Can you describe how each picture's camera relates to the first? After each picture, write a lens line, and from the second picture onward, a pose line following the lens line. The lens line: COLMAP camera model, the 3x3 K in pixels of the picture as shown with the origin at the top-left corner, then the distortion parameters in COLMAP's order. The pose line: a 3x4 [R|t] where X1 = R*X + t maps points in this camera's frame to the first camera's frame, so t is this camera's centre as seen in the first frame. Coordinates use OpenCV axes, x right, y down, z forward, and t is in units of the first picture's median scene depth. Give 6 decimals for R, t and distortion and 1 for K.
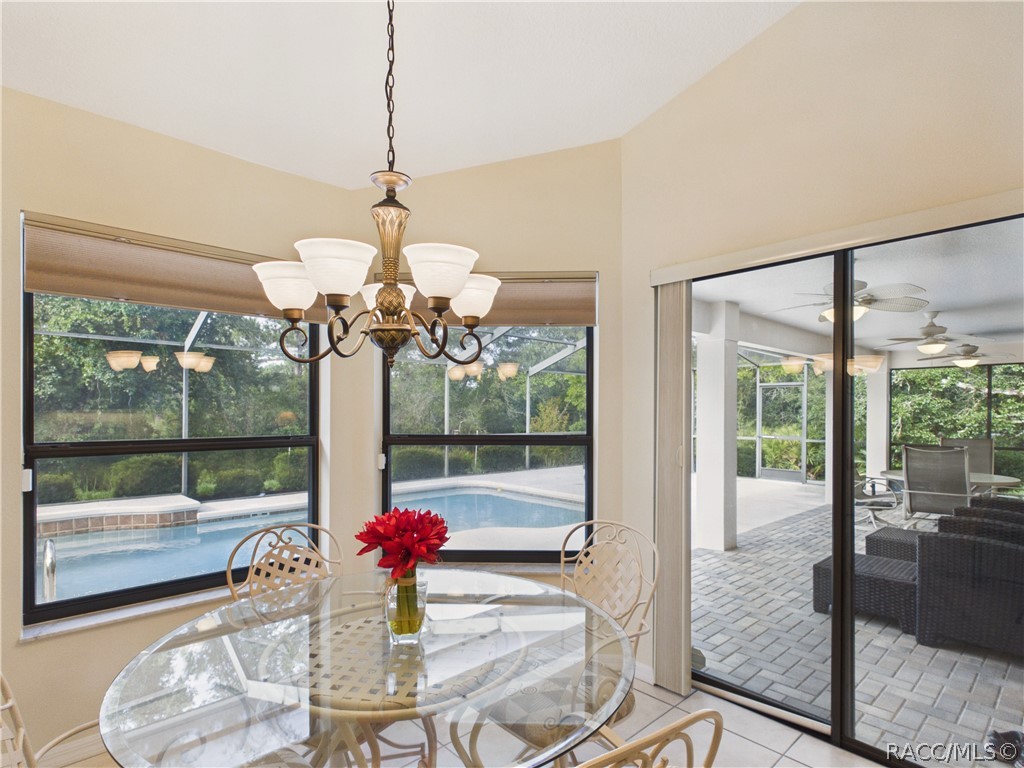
lens RADIAL K [[538.1, 0, 514.6], [0, 538.1, 384.4], [0, 0, 1]] dist [0.005505, -0.001897]
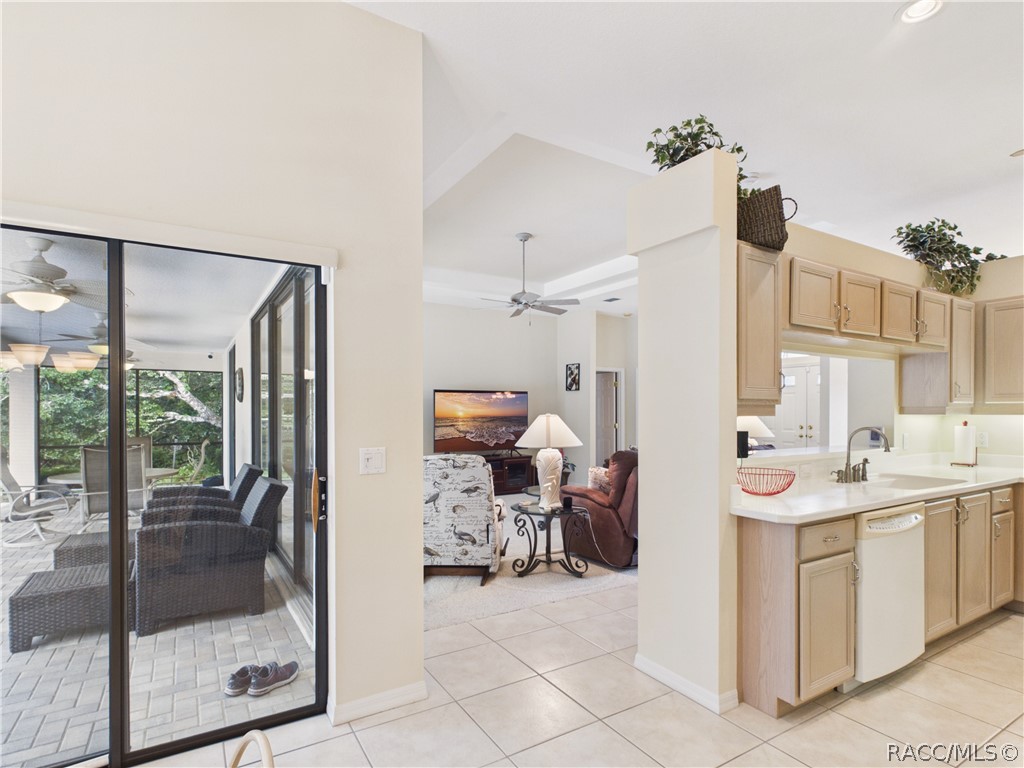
lens RADIAL K [[538.1, 0, 512.8], [0, 538.1, 383.6], [0, 0, 1]] dist [0.005505, -0.001897]
pose [[0.188415, 0.050195, 0.980806, -0.068501], [-0.048266, 0.997959, -0.041801, 0.002457], [-0.980903, -0.039463, 0.190453, 0.053730]]
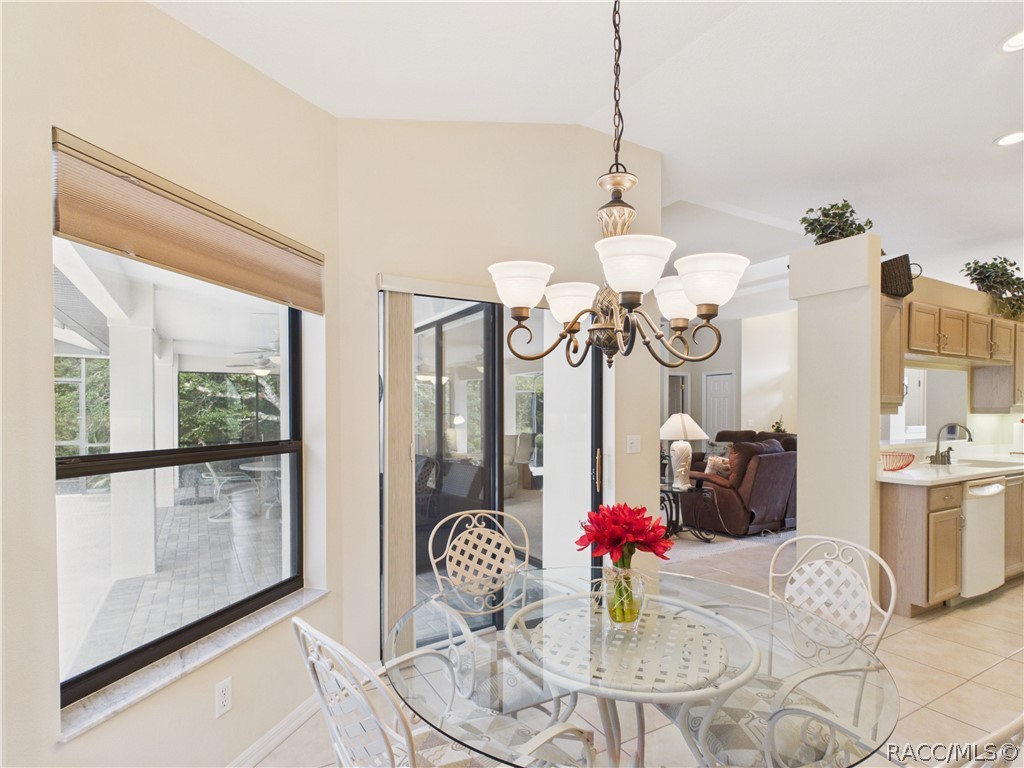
lens RADIAL K [[538.1, 0, 513.4], [0, 538.1, 387.7], [0, 0, 1]] dist [0.005505, -0.001897]
pose [[0.210328, 0.043432, 0.976666, -0.252374], [-0.048363, 0.998252, -0.033977, 0.010071], [-0.976434, -0.040088, 0.212061, 0.194859]]
